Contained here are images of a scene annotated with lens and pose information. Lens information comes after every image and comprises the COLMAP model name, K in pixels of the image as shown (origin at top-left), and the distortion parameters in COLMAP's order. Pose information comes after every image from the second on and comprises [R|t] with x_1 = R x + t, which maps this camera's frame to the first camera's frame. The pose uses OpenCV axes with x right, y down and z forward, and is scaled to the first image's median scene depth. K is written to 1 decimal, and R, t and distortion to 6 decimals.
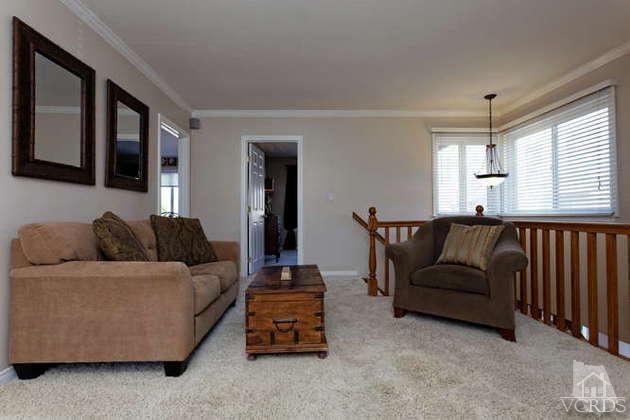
lens RADIAL K [[294.7, 0, 310.2], [0, 294.7, 208.1], [0, 0, 1]] dist [-0.002231, 0.000087]
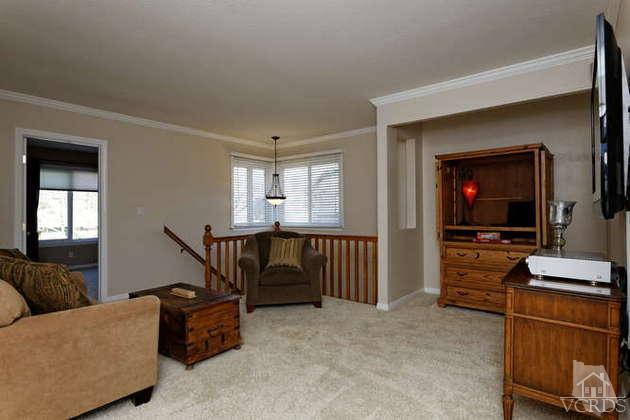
lens RADIAL K [[318.8, 0, 315.0], [0, 318.8, 210.0], [0, 0, 1]] dist [0.001381, 0.000486]
pose [[0.656253, 0.010041, 0.754474, -0.486999], [-0.015644, 0.999878, 0.000300, -0.074339], [-0.754378, -0.011999, 0.656330, -0.118613]]
